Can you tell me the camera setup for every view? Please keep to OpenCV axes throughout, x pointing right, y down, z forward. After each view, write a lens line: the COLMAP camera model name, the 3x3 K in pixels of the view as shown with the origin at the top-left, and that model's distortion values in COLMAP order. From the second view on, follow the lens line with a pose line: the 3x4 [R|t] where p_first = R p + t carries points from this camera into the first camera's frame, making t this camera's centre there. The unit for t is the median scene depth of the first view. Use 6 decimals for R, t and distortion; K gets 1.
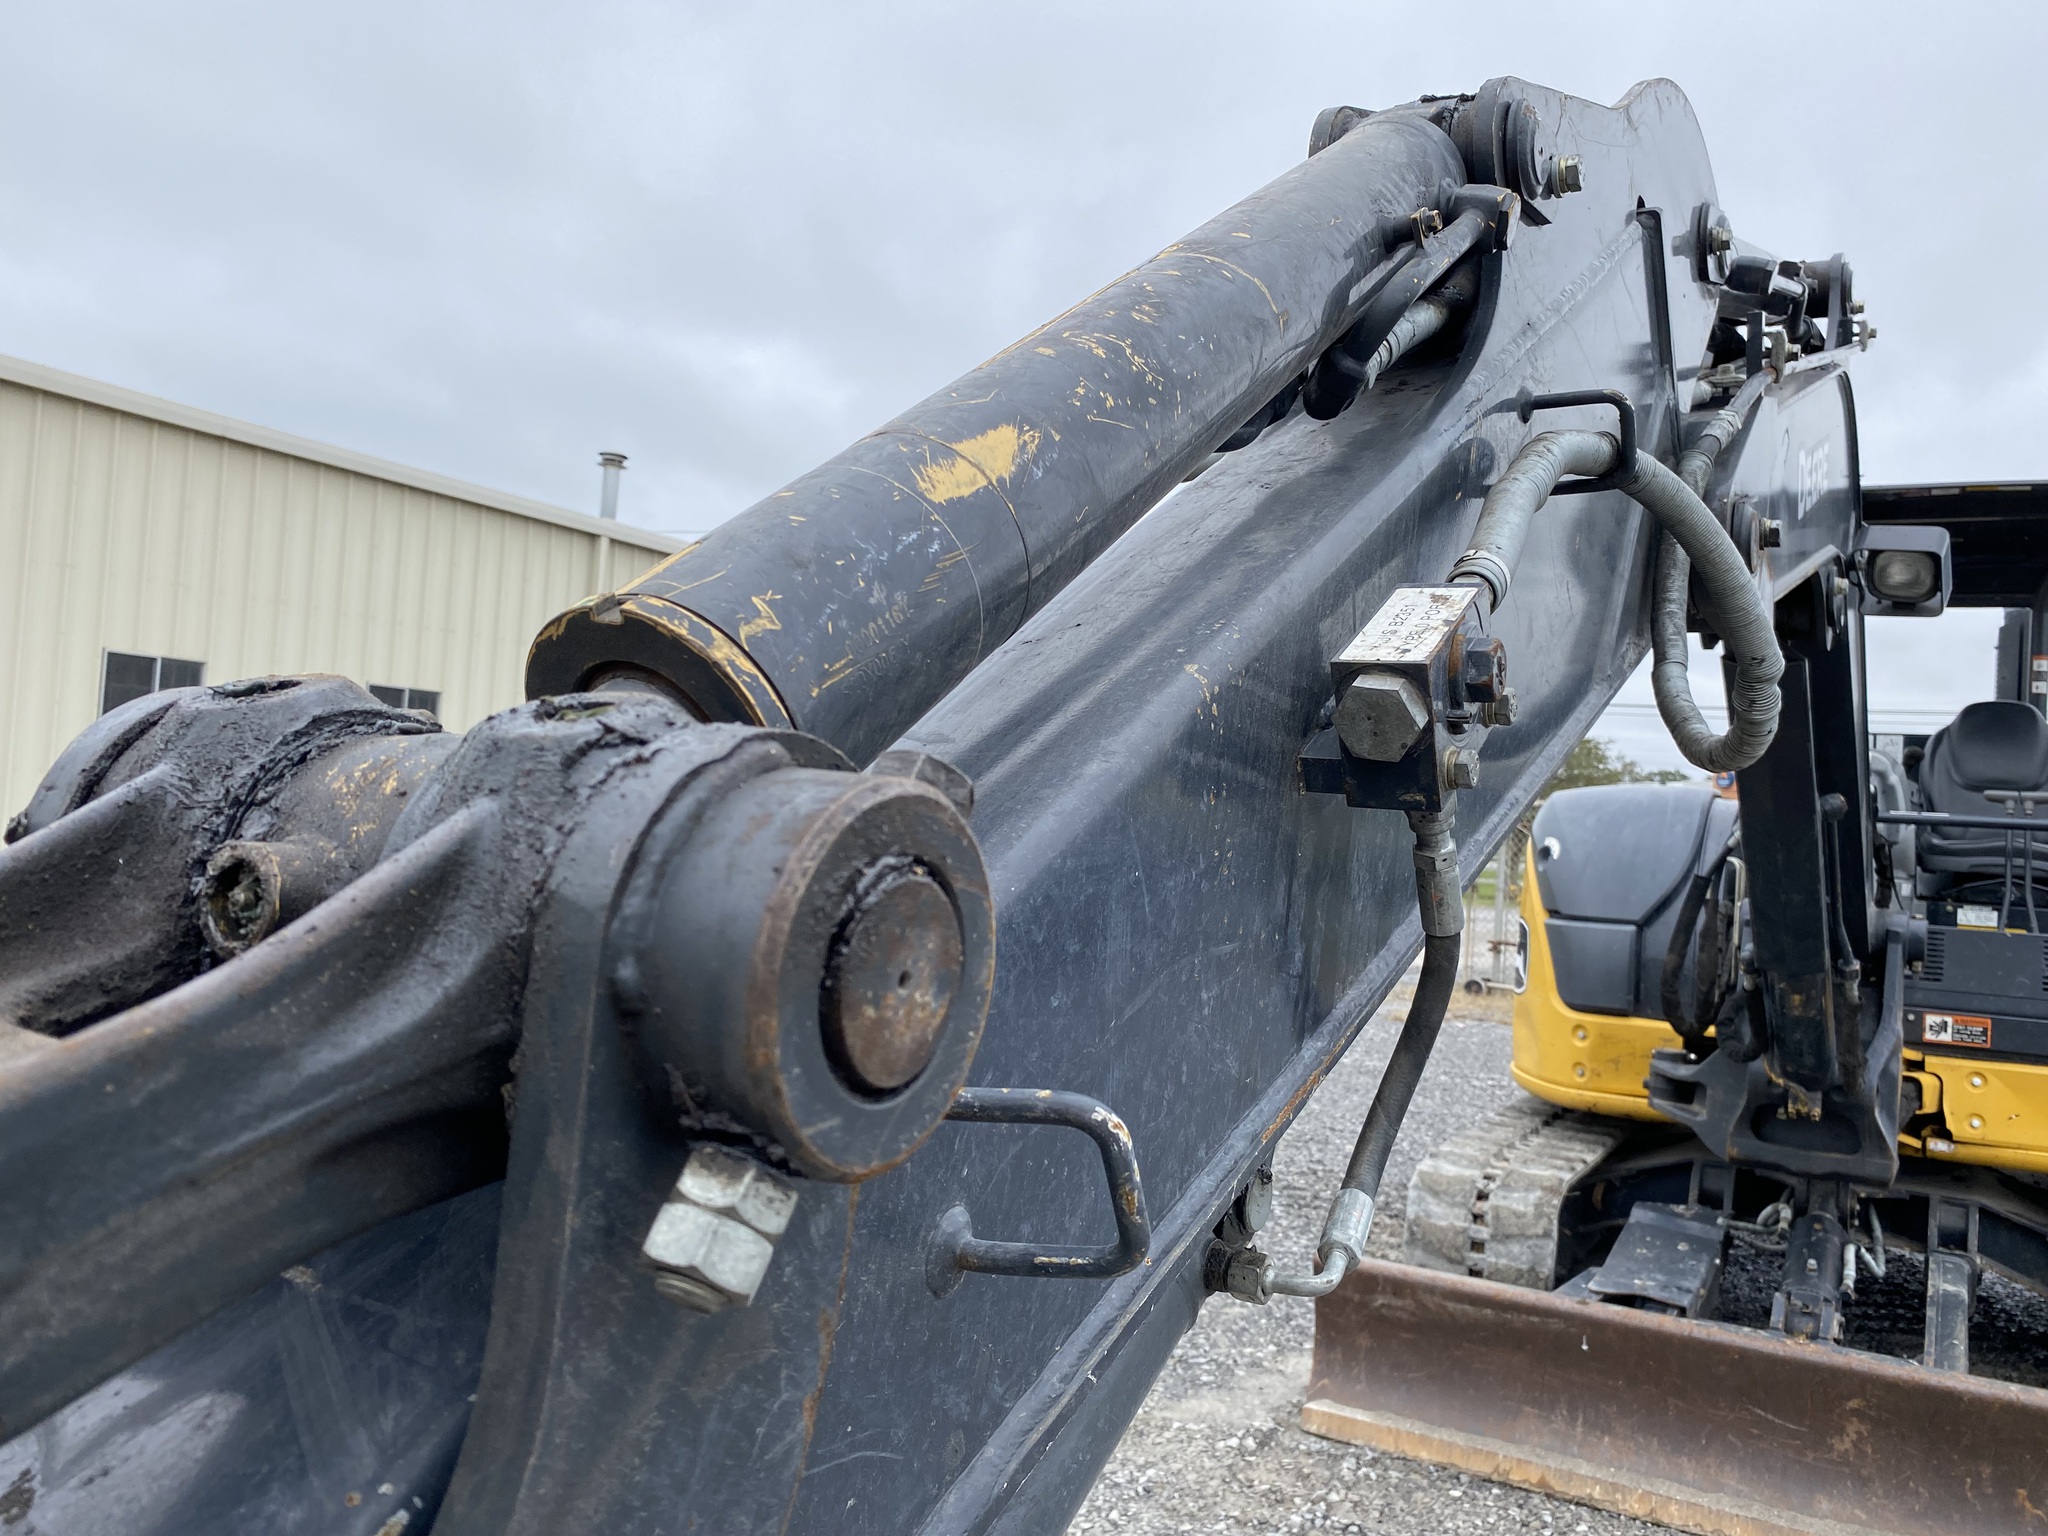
lens RADIAL K [[1555.4, 0, 1022.0], [0, 1555.4, 738.2], [0, 0, 1]] dist [-0.021780, 0.000901]
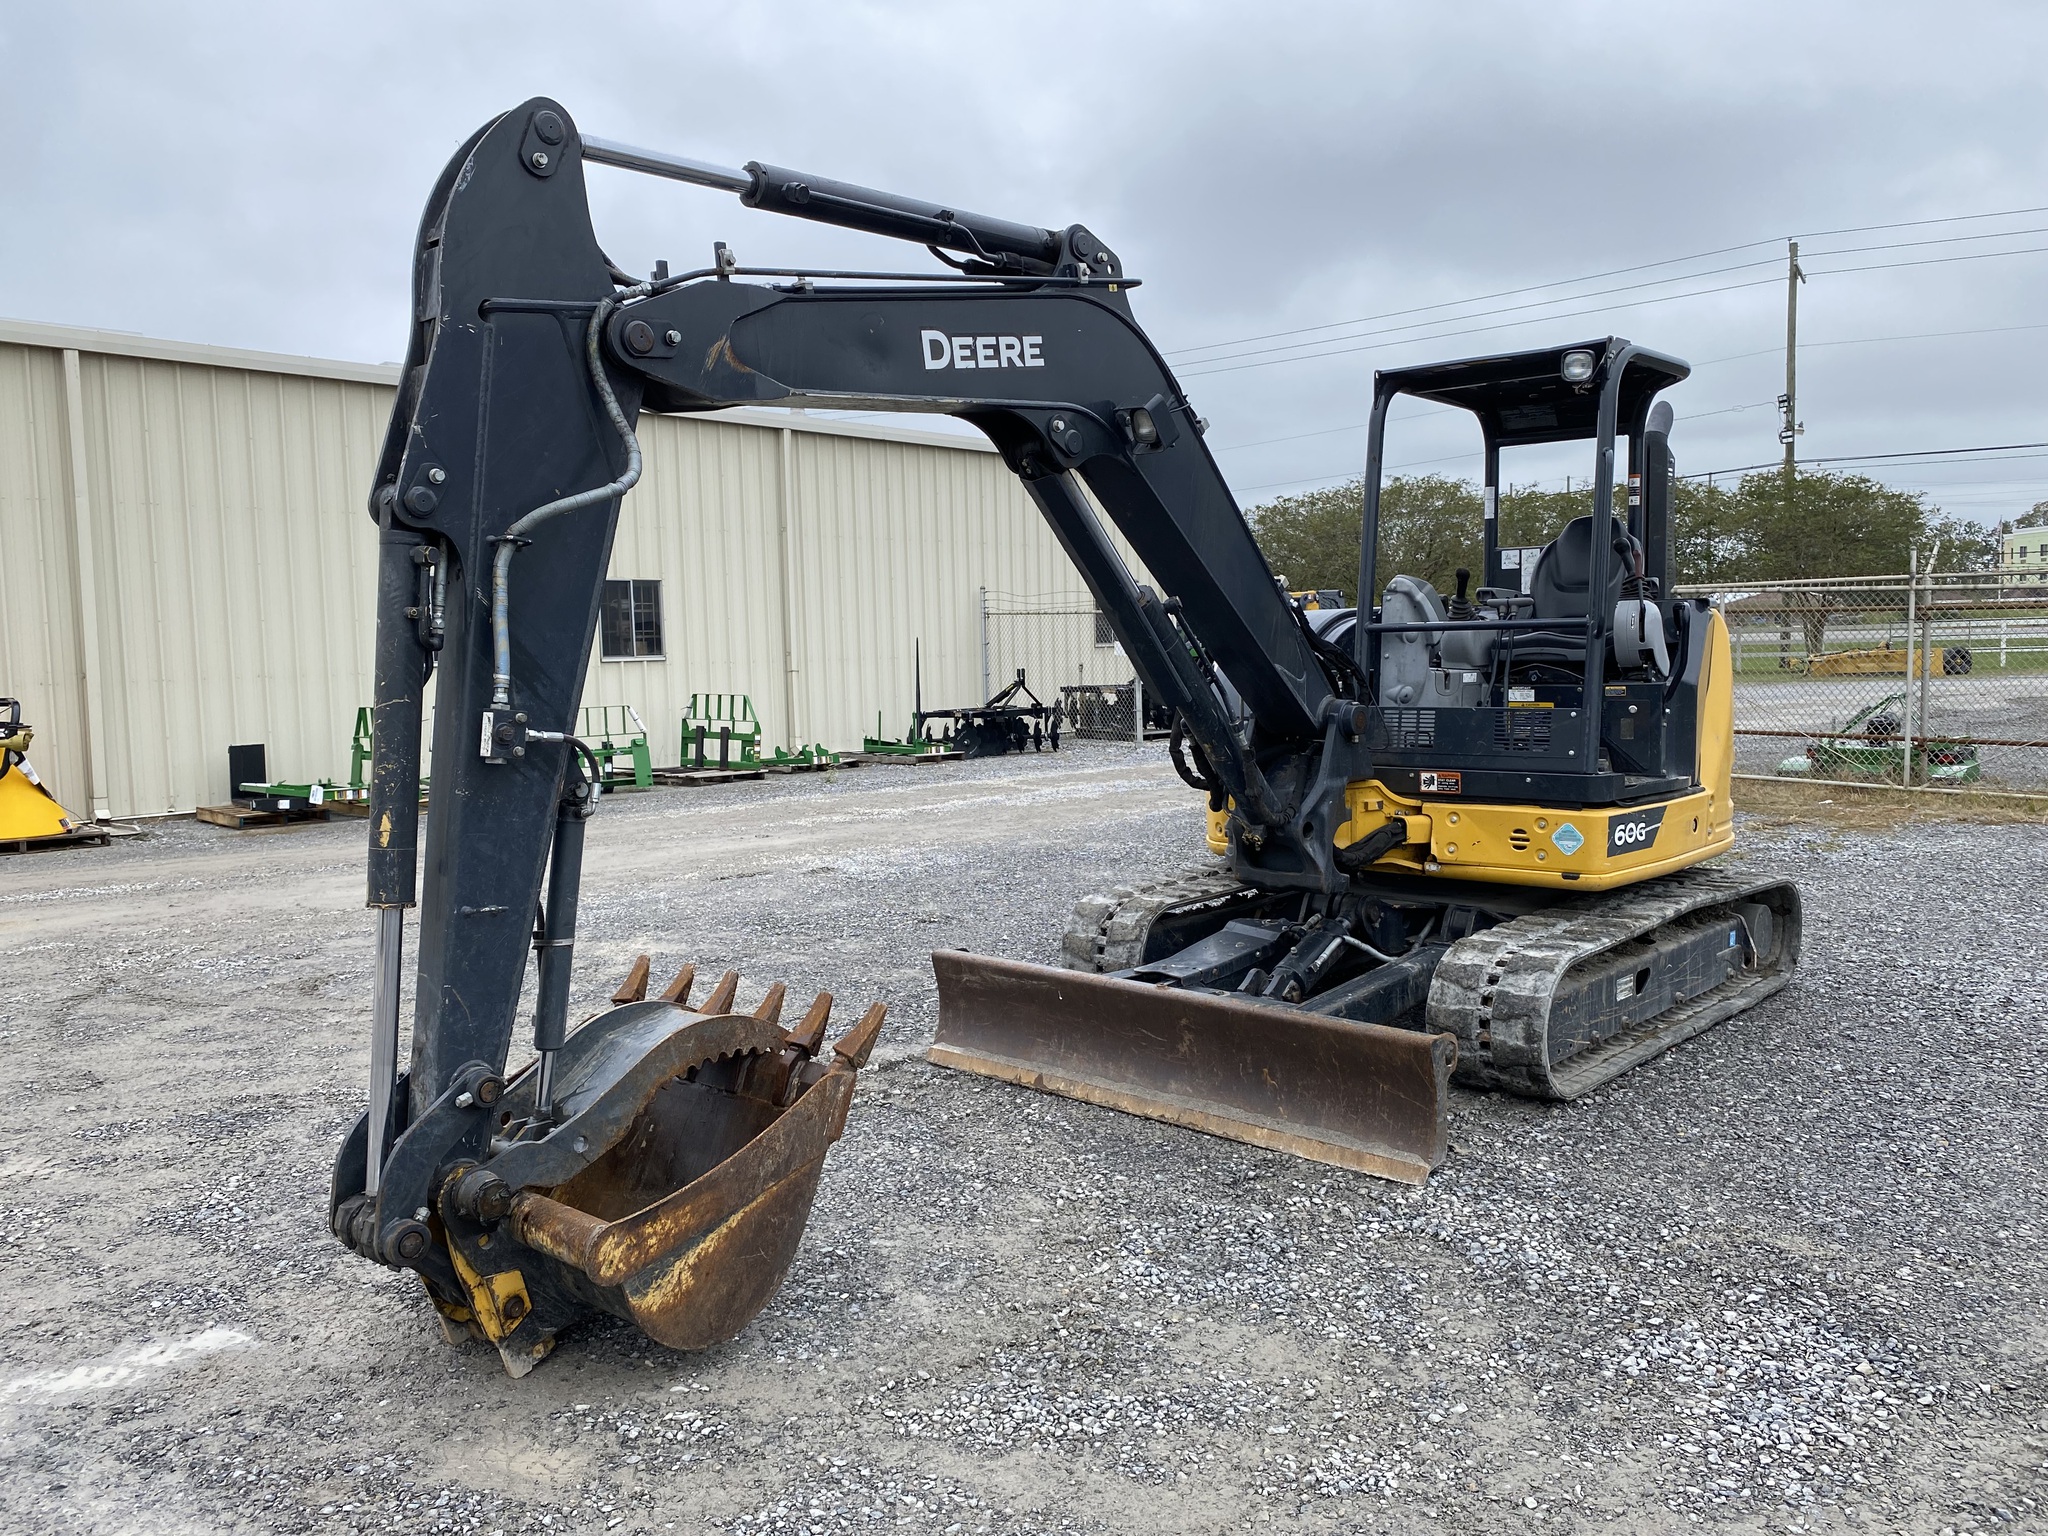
lens RADIAL K [[1551.7, 0, 1033.0], [0, 1551.7, 763.3], [0, 0, 1]] dist [0.065026, -0.112704]
pose [[0.972714, -0.066696, -0.222215, 0.565625], [0.094936, 0.988354, 0.118925, -0.023299], [0.211696, -0.136776, 0.967718, -0.394695]]
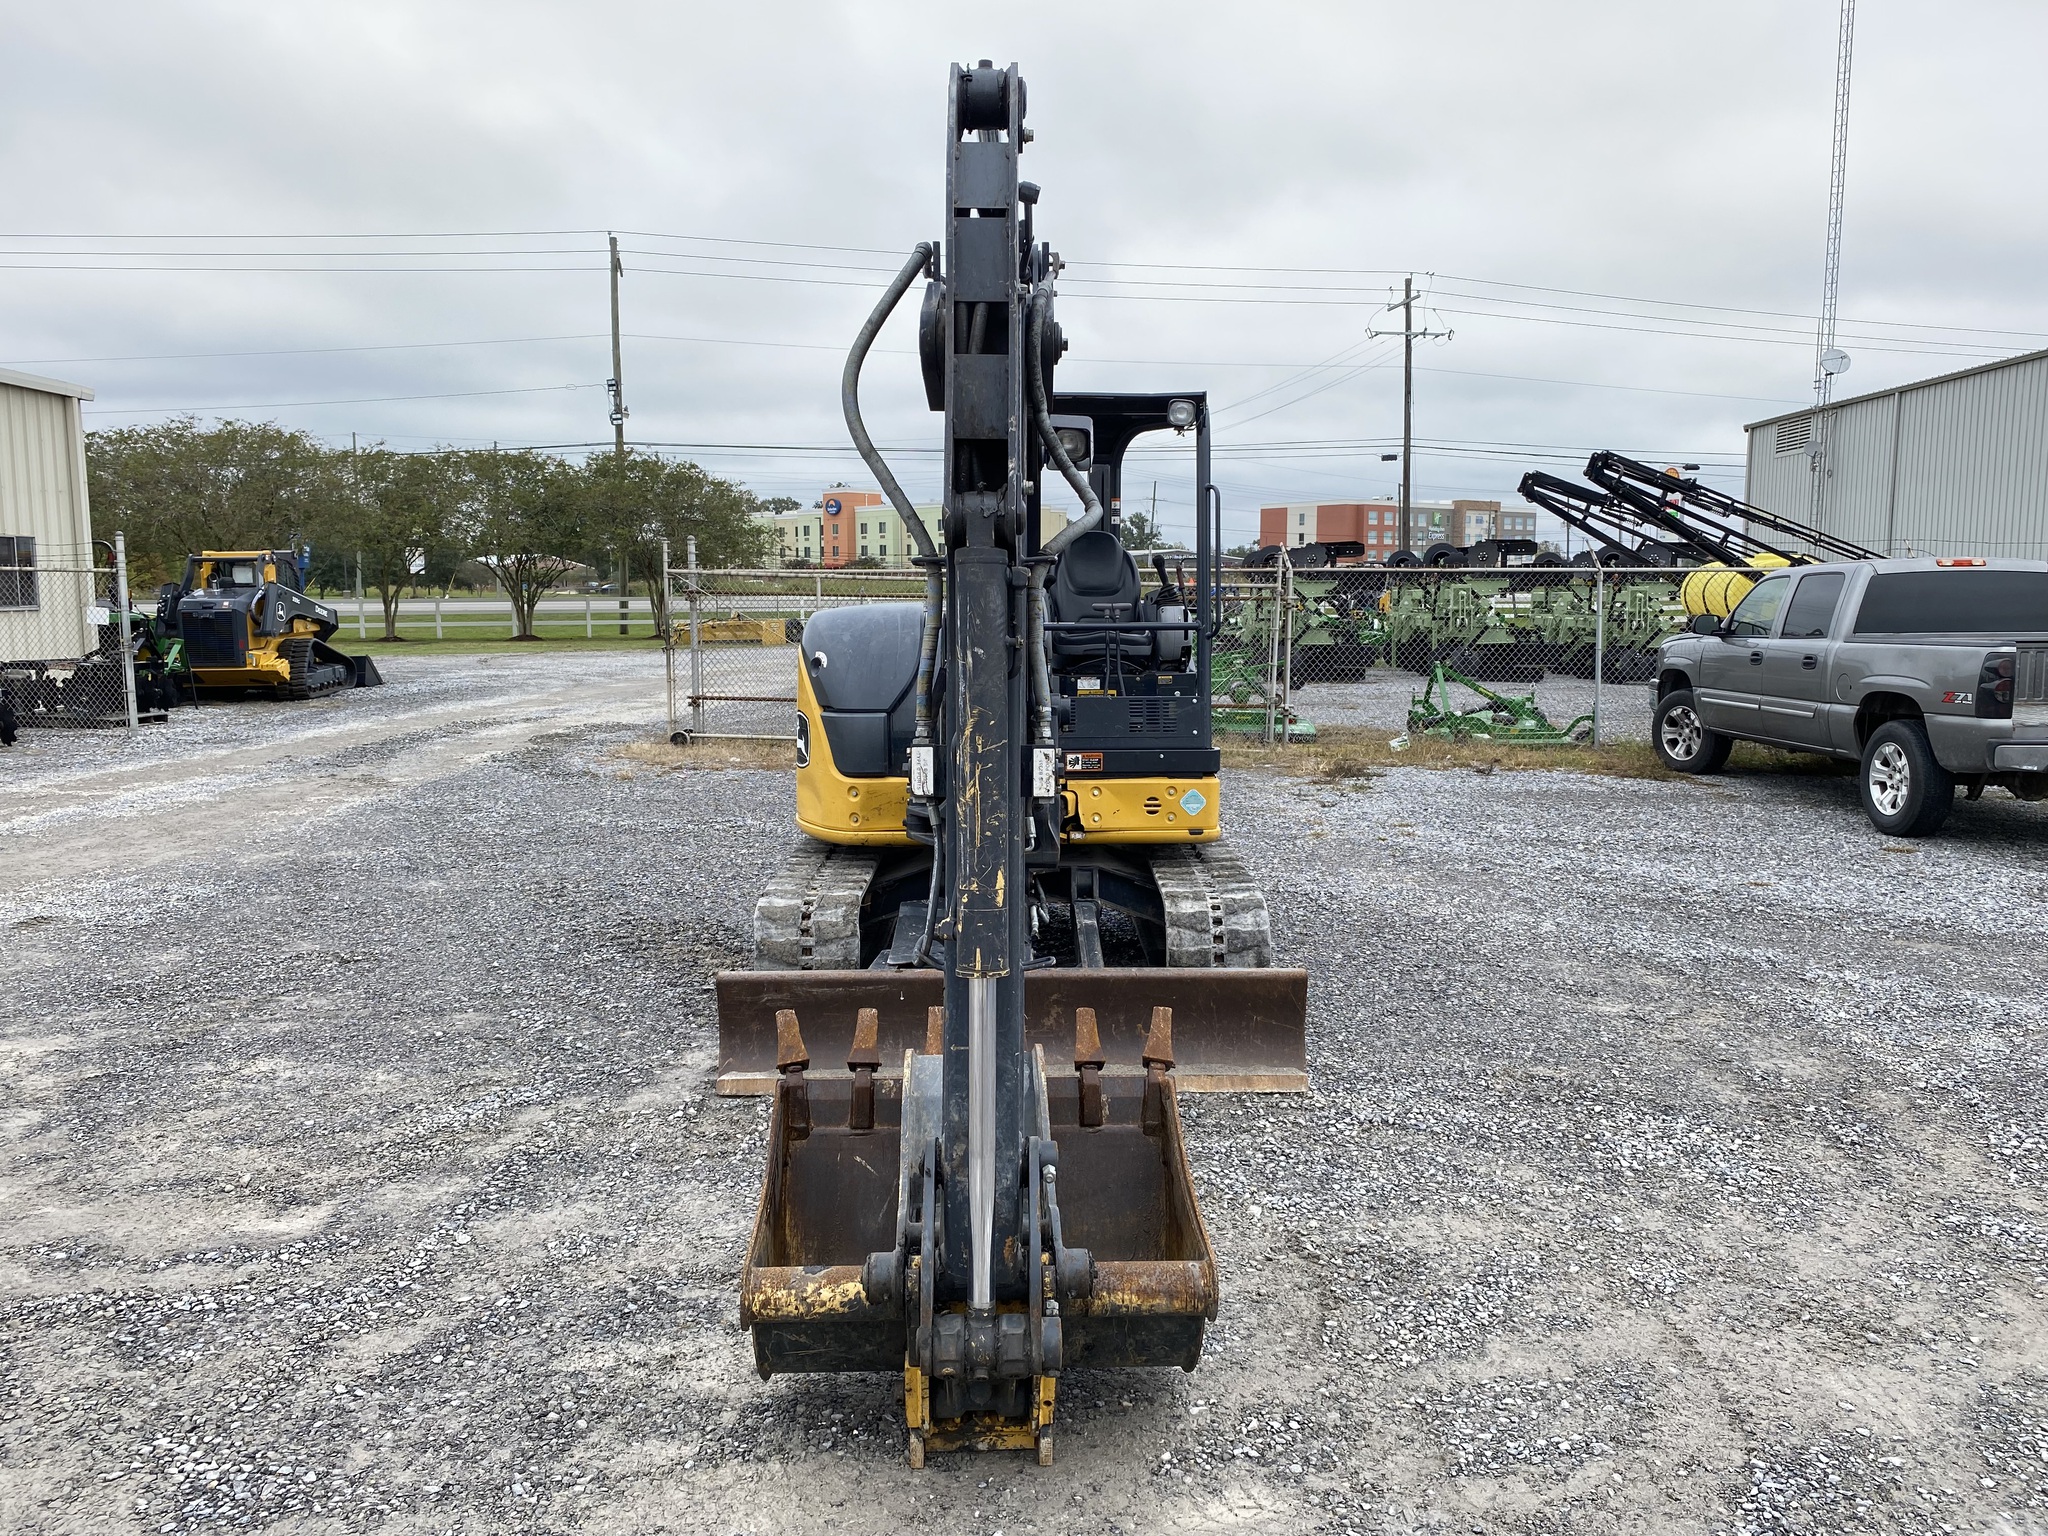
lens RADIAL K [[1559.6, 0, 1039.0], [0, 1559.6, 724.7], [0, 0, 1]] dist [0.158238, -0.324251]
pose [[0.847138, -0.109862, 0.519892, -0.254487], [0.025013, 0.985554, 0.167507, -0.115417], [-0.530784, -0.128897, 0.837648, -0.300656]]
